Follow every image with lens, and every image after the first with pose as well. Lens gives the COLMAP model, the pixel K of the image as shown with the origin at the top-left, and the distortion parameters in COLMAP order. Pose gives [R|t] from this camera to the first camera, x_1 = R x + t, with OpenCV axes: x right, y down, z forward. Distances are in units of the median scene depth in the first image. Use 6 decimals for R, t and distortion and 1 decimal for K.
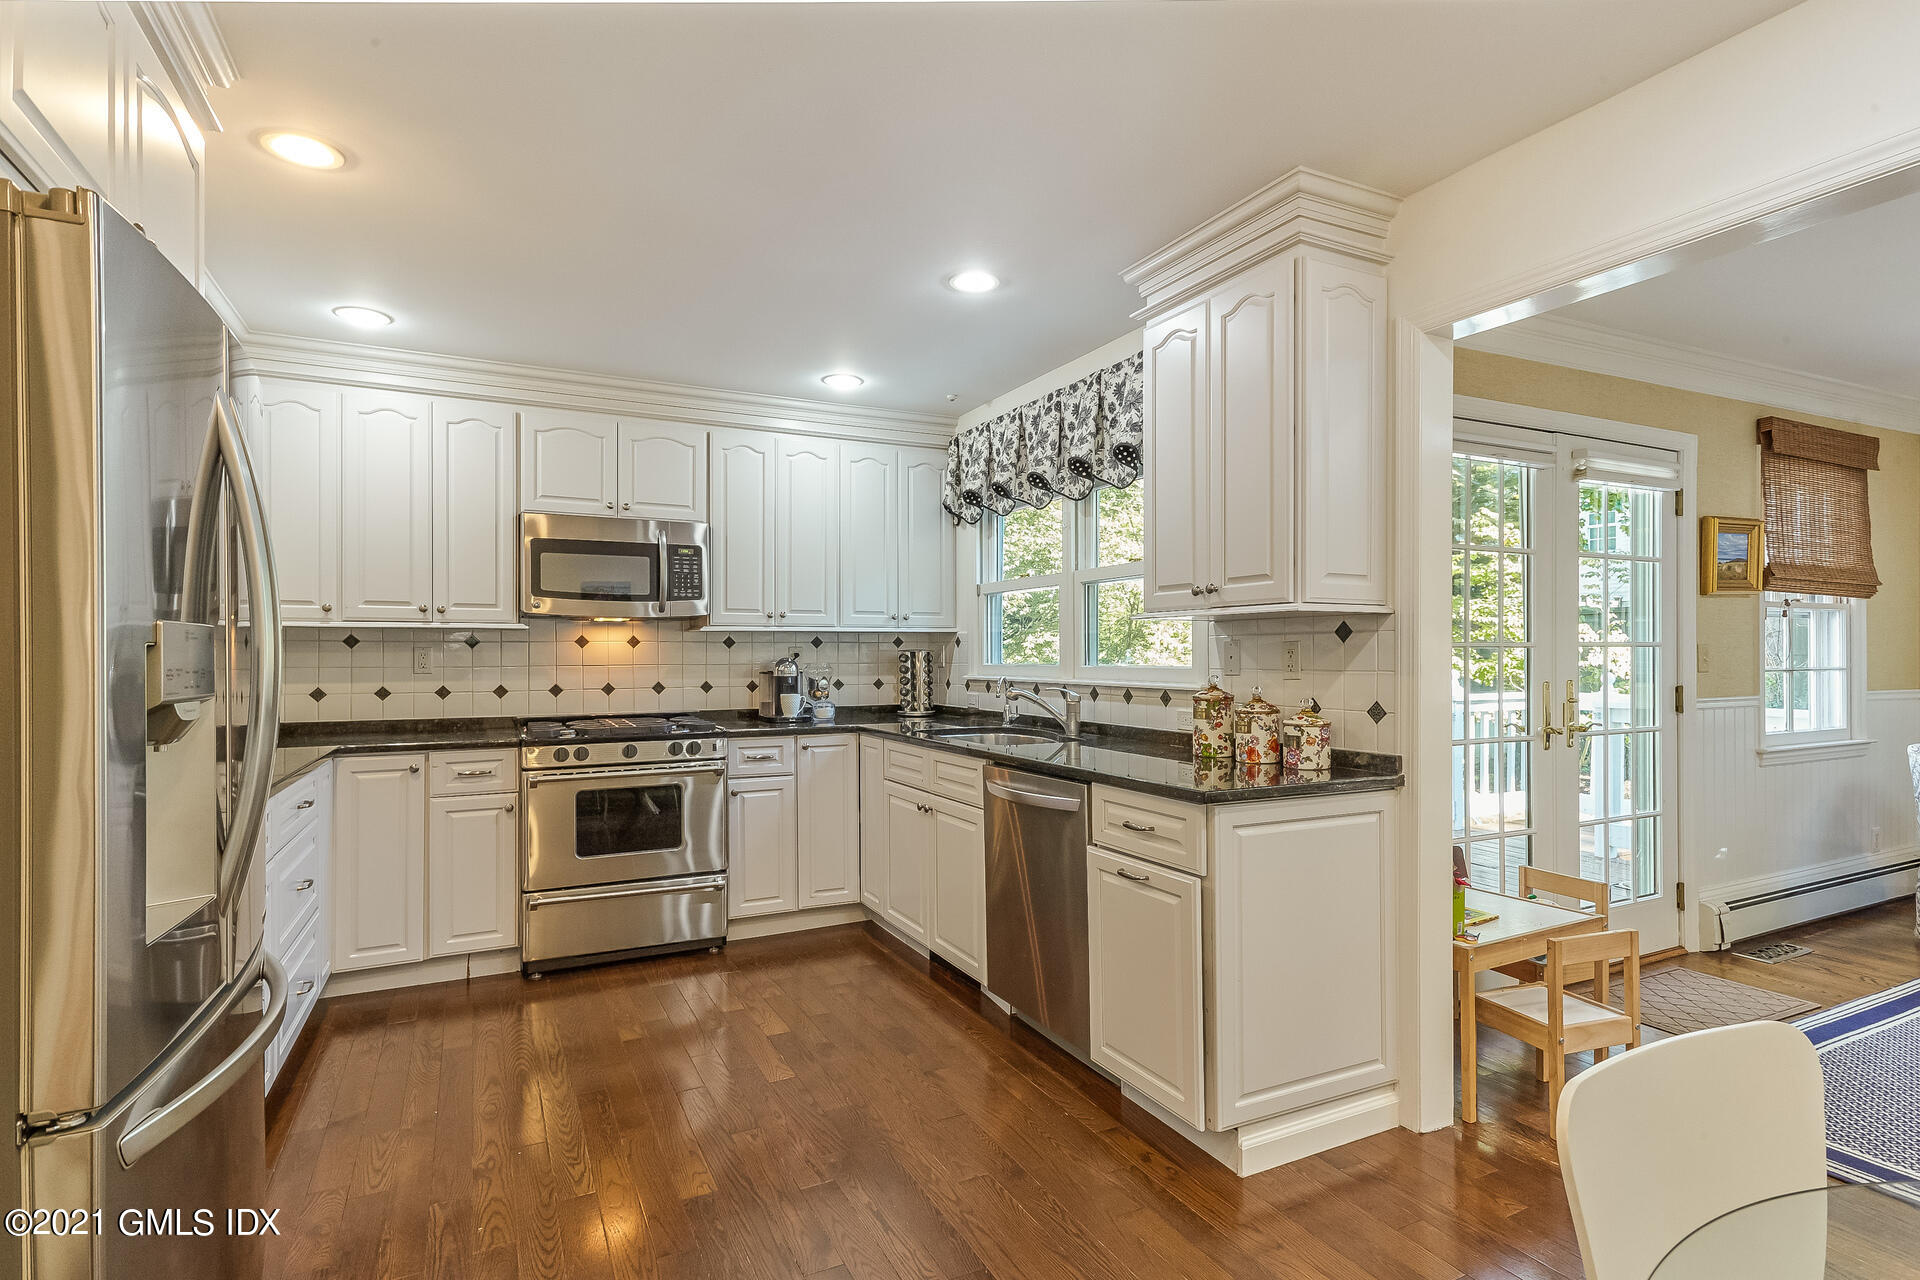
lens RADIAL K [[962.2, 0, 955.1], [0, 962.2, 648.8], [0, 0, 1]] dist [0.008090, 0.002207]
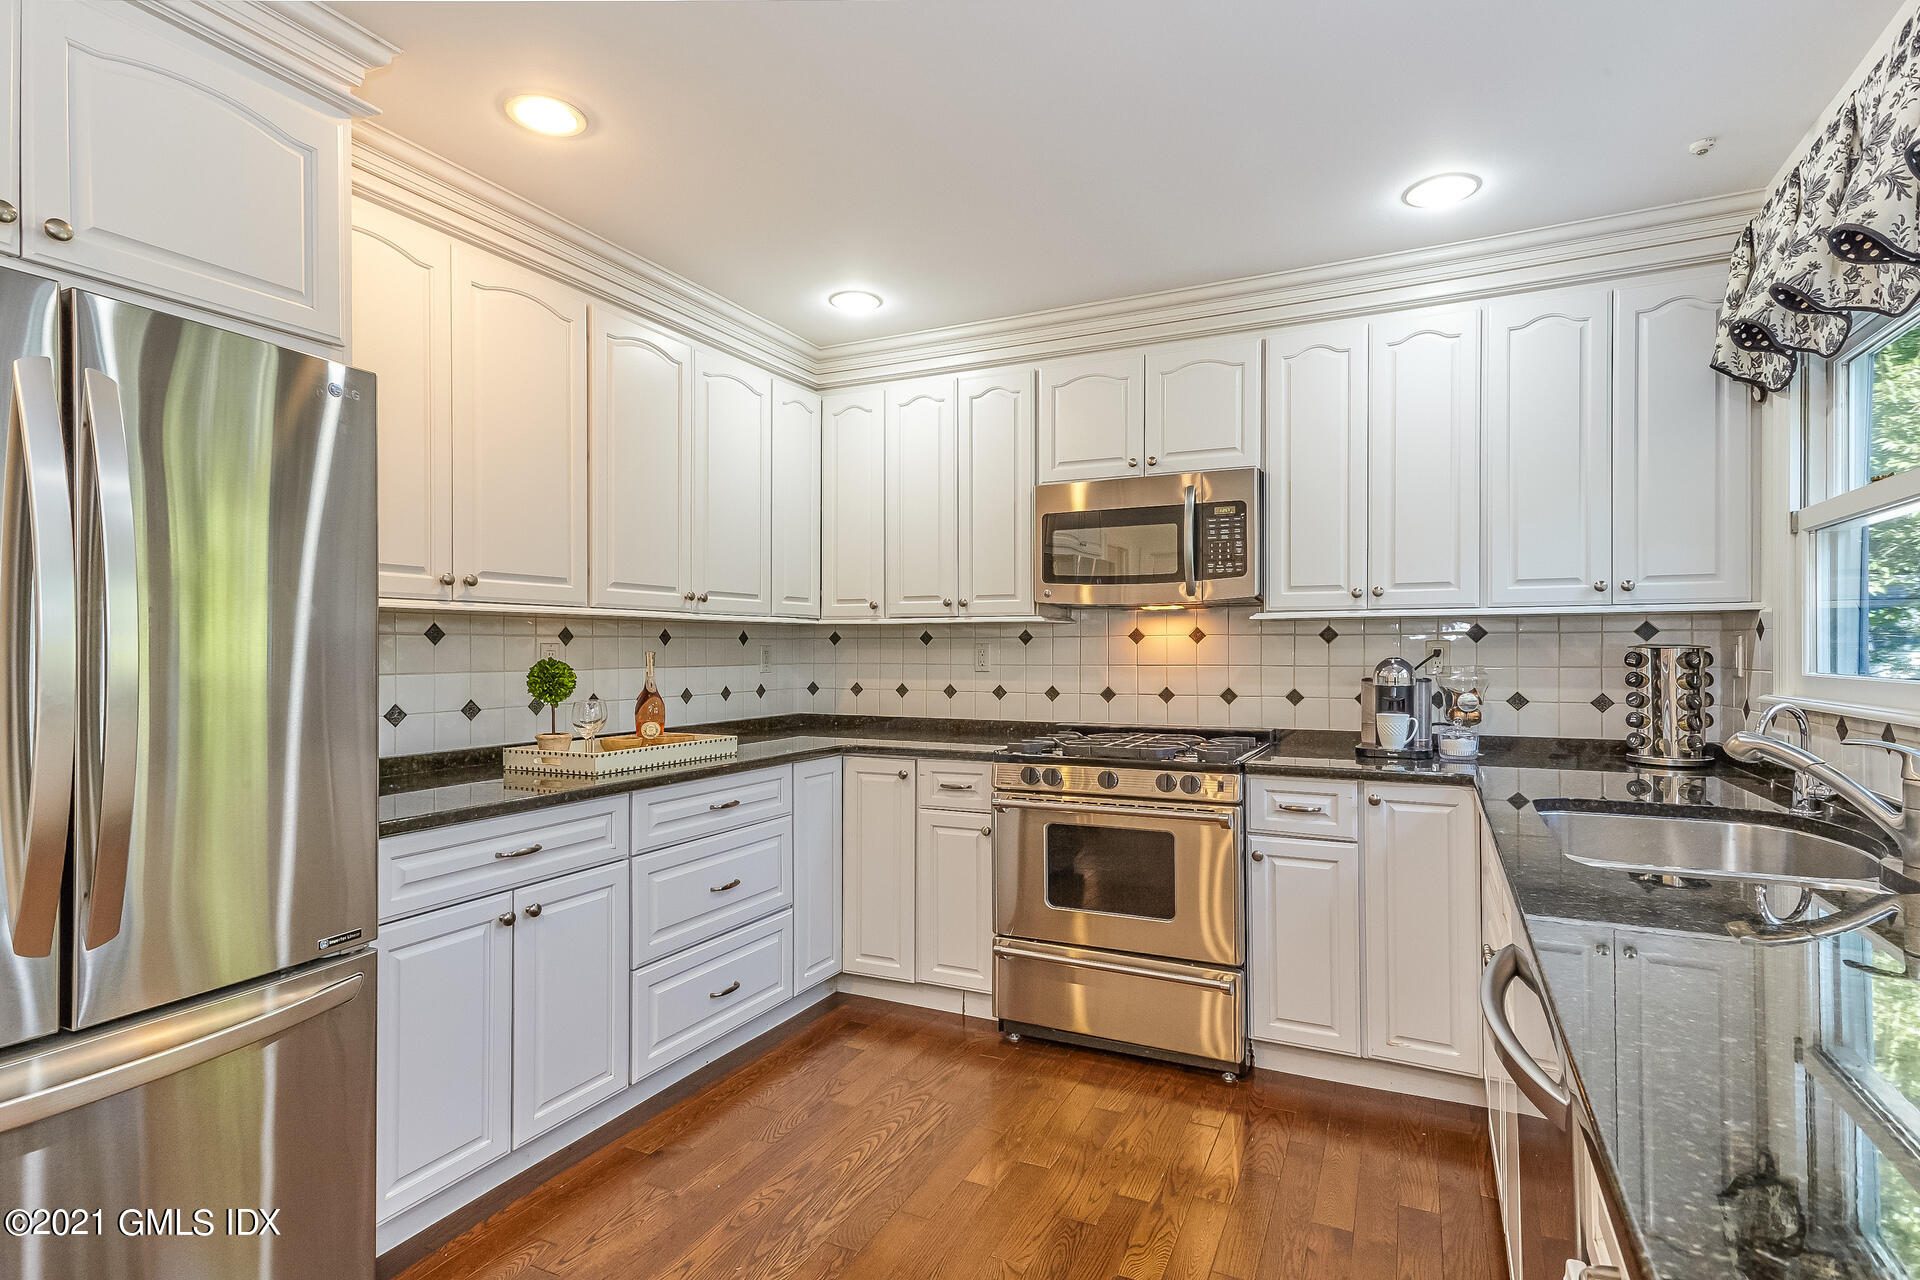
lens RADIAL K [[962.2, 0, 957.6], [0, 962.2, 643.5], [0, 0, 1]] dist [0.008090, 0.002207]
pose [[0.606277, -0.004242, -0.795242, 0.175377], [0.005038, 0.999986, -0.001493, -0.000504], [0.795238, -0.003102, 0.606290, 0.398495]]
